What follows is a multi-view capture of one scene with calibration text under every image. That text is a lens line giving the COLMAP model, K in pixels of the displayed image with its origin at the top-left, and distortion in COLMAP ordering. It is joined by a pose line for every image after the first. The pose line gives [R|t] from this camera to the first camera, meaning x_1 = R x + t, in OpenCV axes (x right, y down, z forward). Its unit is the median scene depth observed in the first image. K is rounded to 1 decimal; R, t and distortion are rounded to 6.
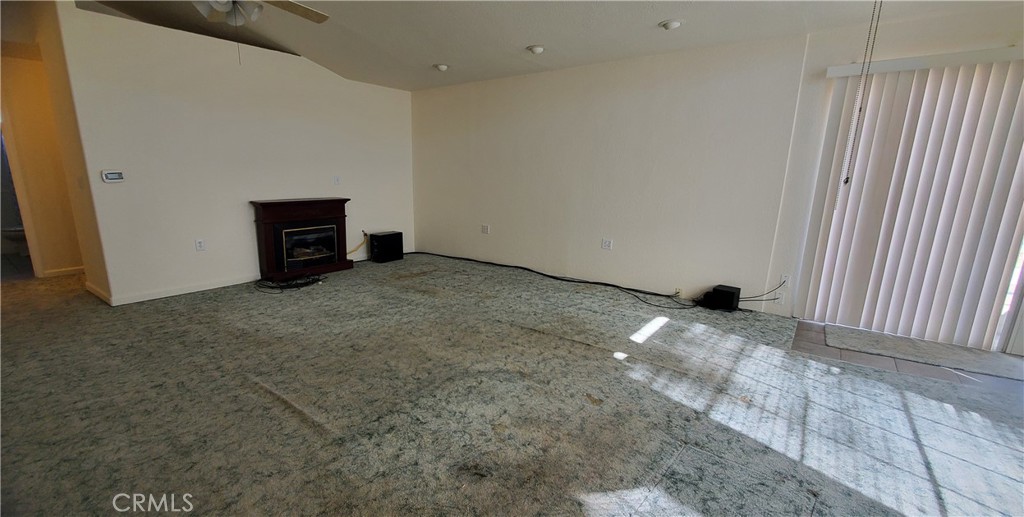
lens RADIAL K [[437.4, 0, 478.6], [0, 437.4, 271.9], [0, 0, 1]] dist [0.001700, 0.000511]
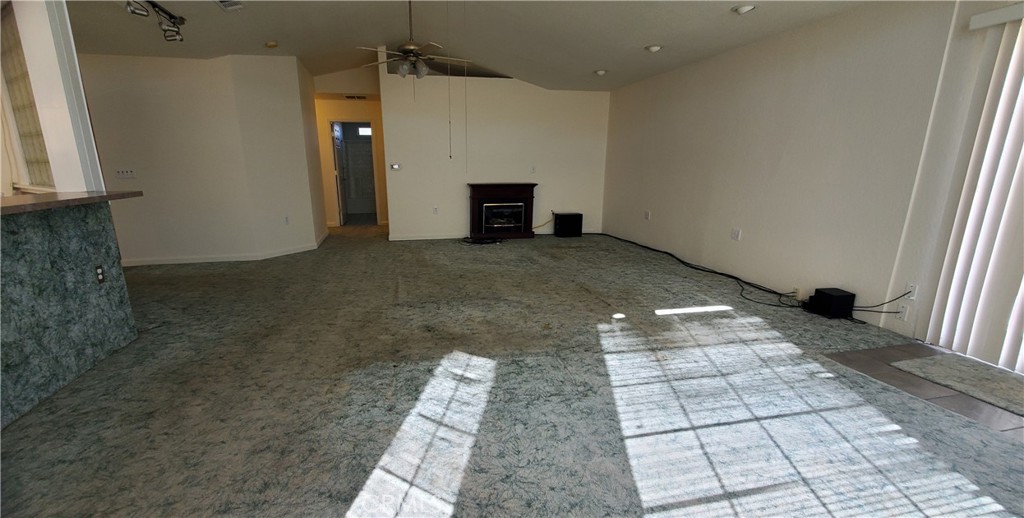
lens RADIAL K [[437.4, 0, 478.6], [0, 437.4, 272.4], [0, 0, 1]] dist [0.001700, 0.000511]
pose [[0.750967, 0.147824, -0.643580, 0.648503], [-0.139007, 0.988171, 0.064772, 0.045516], [0.645542, 0.040820, 0.762633, -0.119572]]
